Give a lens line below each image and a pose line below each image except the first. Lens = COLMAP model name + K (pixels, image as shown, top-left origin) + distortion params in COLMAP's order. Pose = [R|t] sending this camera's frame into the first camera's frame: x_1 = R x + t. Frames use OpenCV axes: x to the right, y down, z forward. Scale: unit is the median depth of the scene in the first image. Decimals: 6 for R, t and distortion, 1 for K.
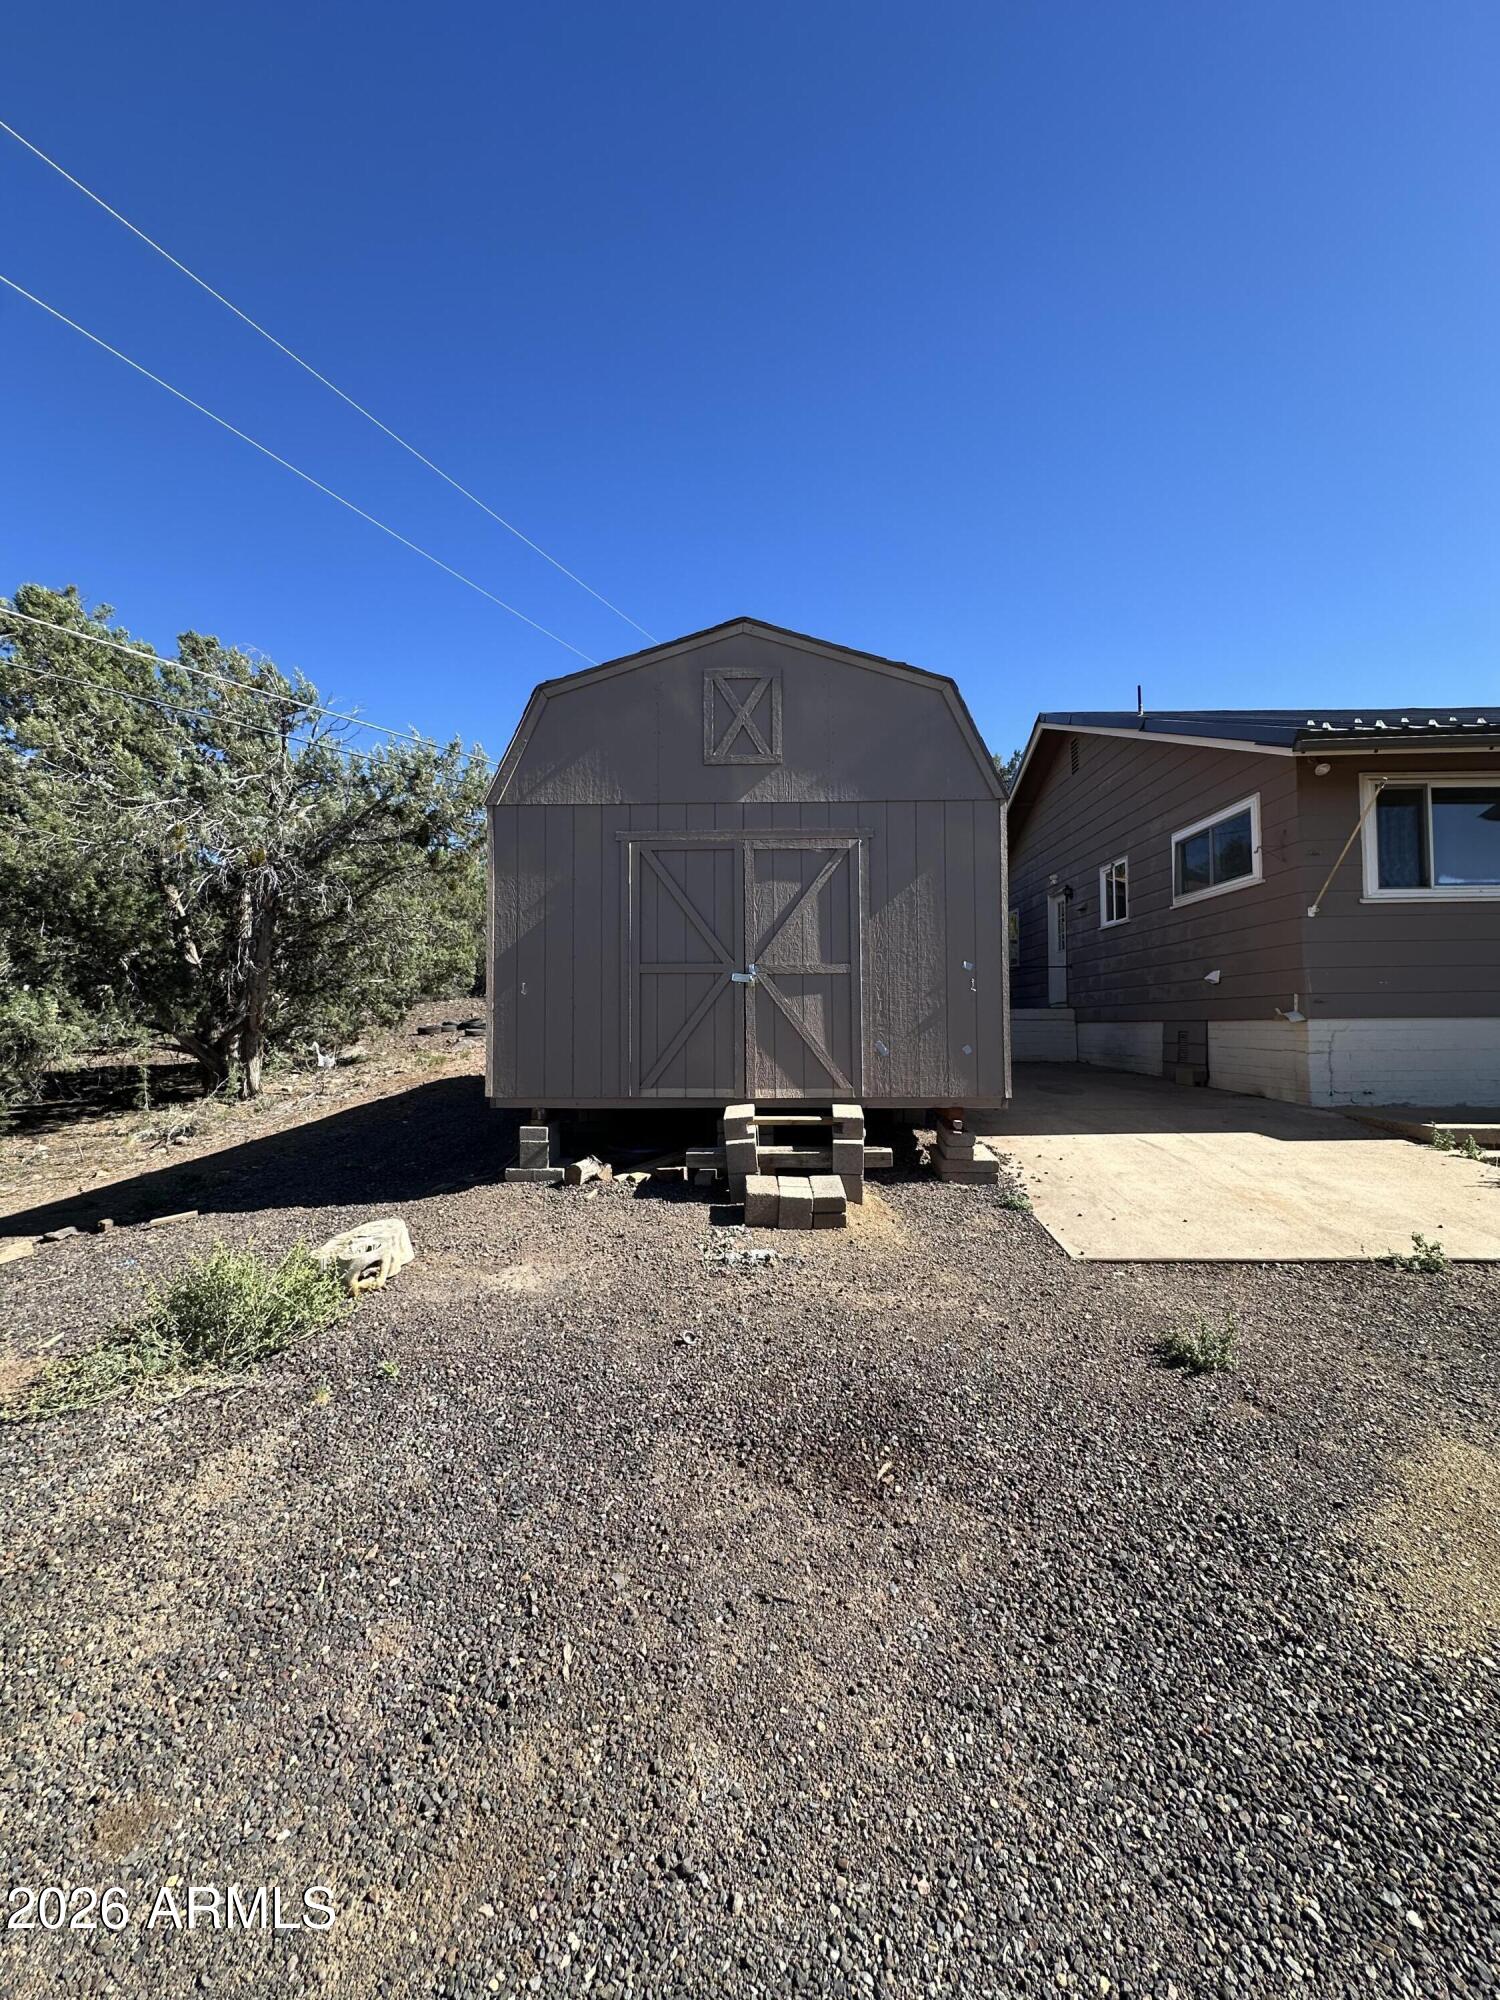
lens RADIAL K [[797.9, 0, 747.7], [0, 797.9, 996.0], [0, 0, 1]] dist [-0.004454, 0.000882]
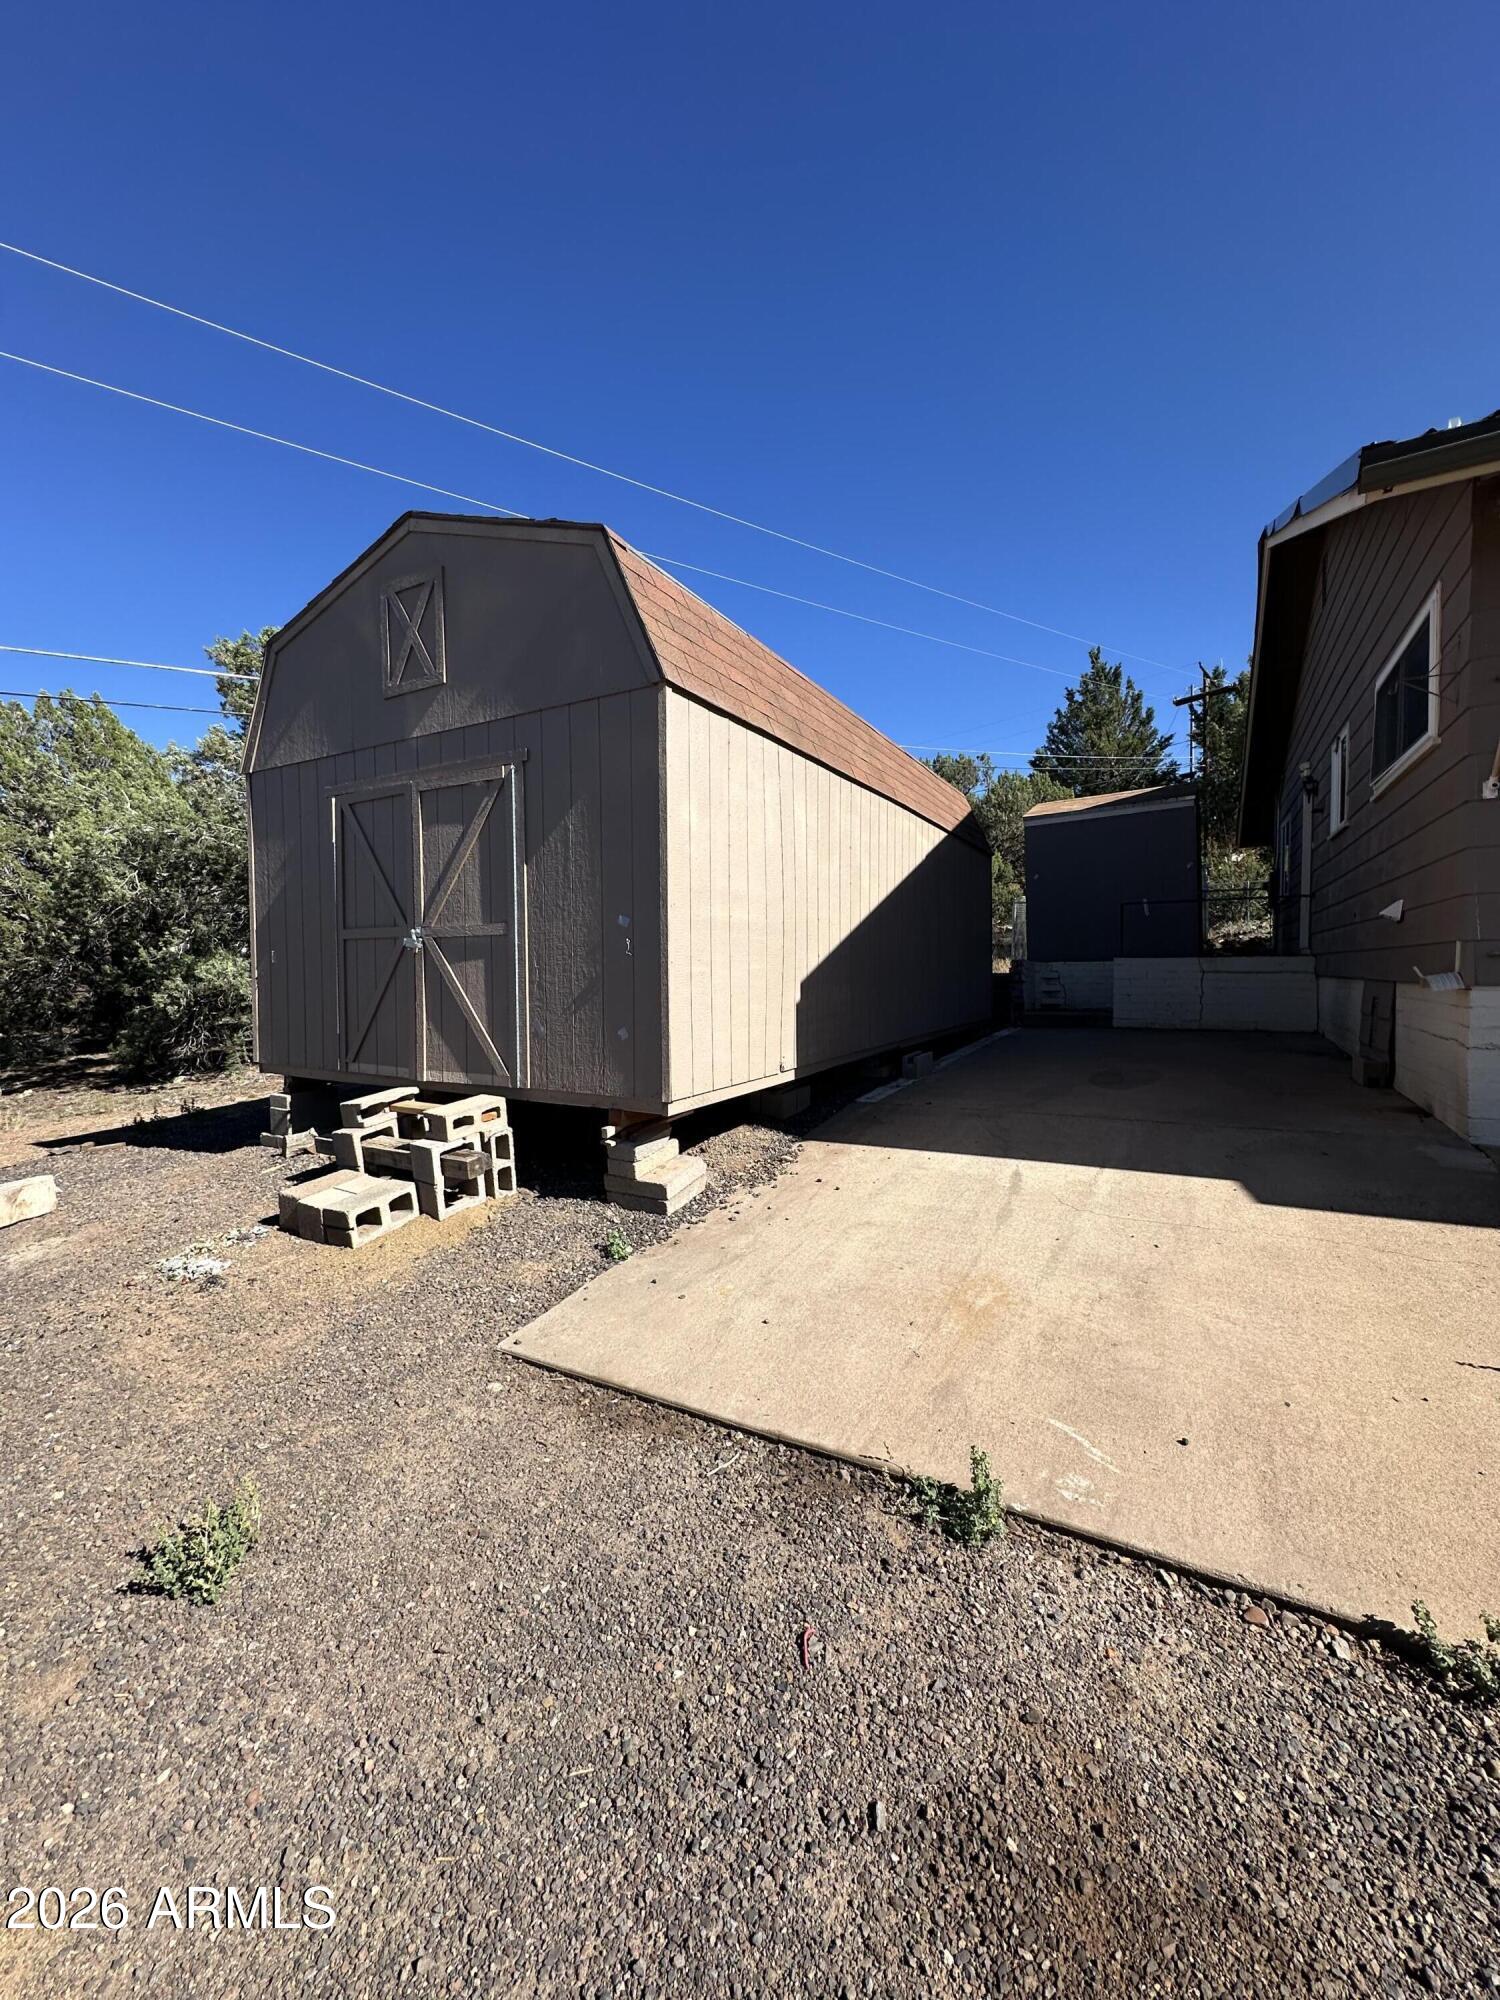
lens RADIAL K [[797.9, 0, 747.7], [0, 797.9, 996.0], [0, 0, 1]] dist [-0.004454, 0.000882]
pose [[0.888269, 0.014318, -0.459101, 0.503324], [0.019282, 0.997471, 0.068413, -0.011906], [0.458919, -0.069621, 0.885746, 0.274287]]
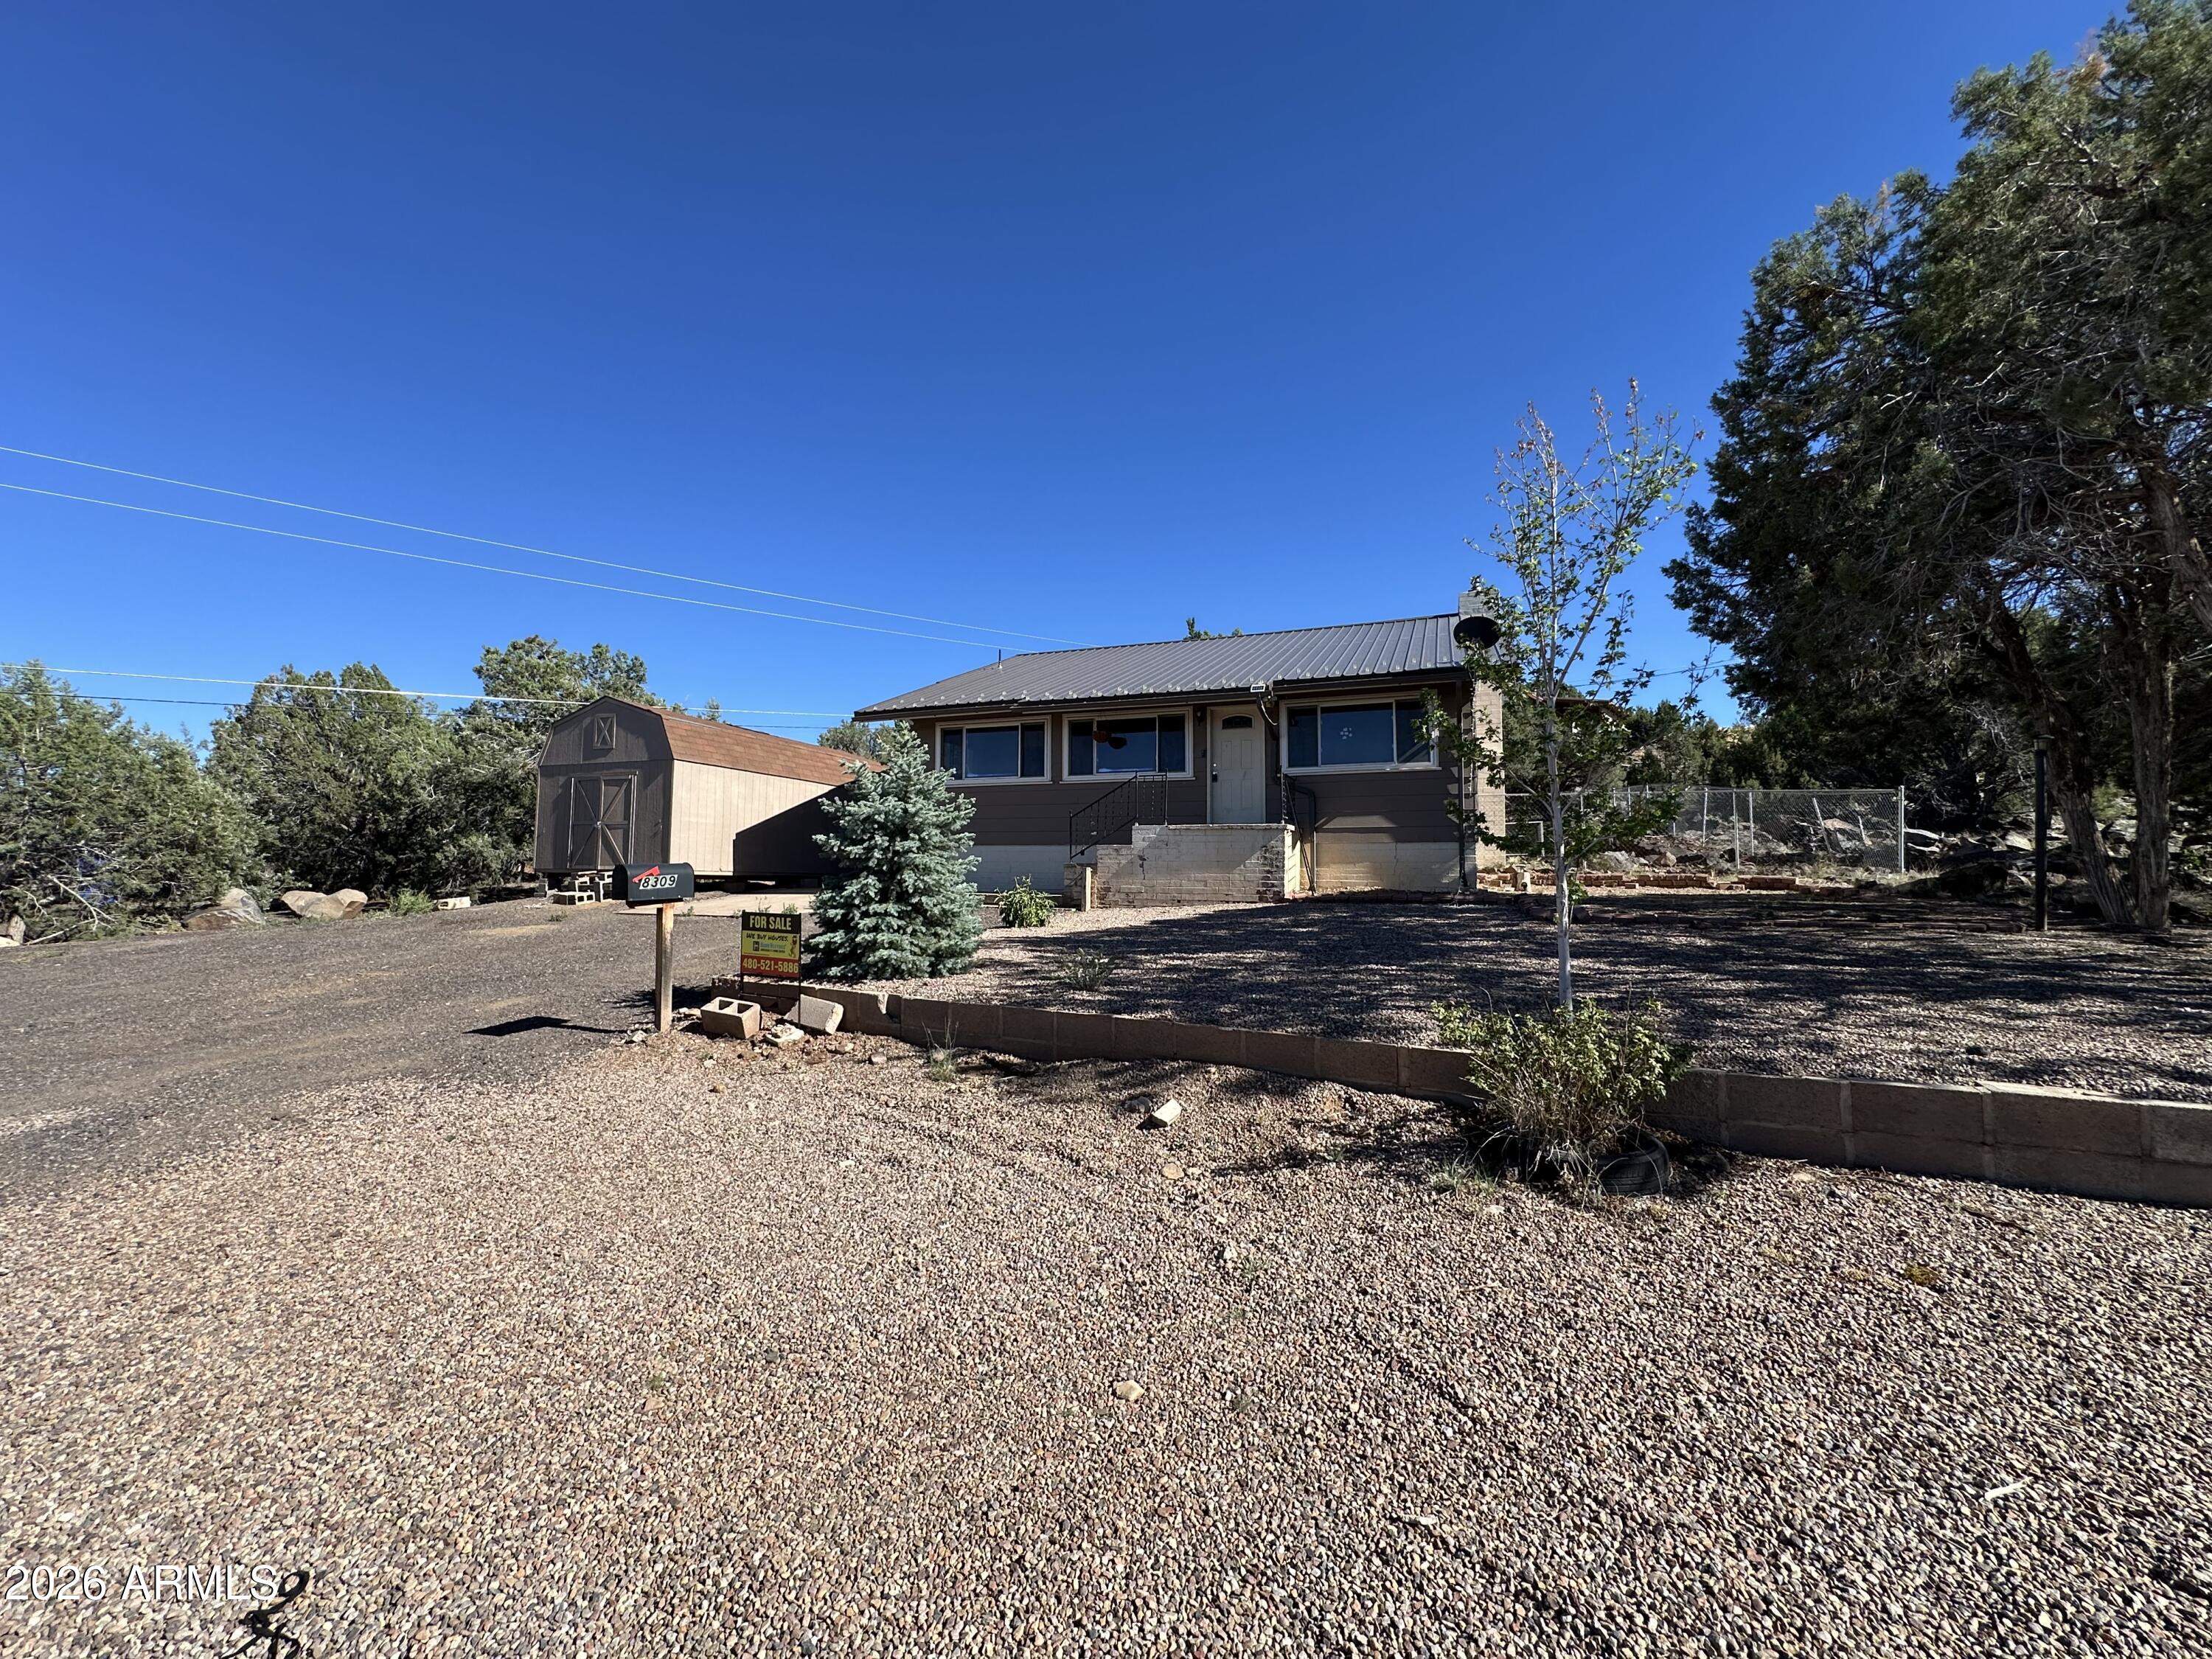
lens RADIAL K [[882.5, 0, 1099.9], [0, 882.5, 830.5], [0, 0, 1]] dist [-0.004454, 0.000882]
pose [[0.944049, -0.002782, -0.329793, 1.856143], [-0.007231, 0.999549, -0.029132, 0.050801], [0.329725, 0.029887, 0.943604, -0.921086]]
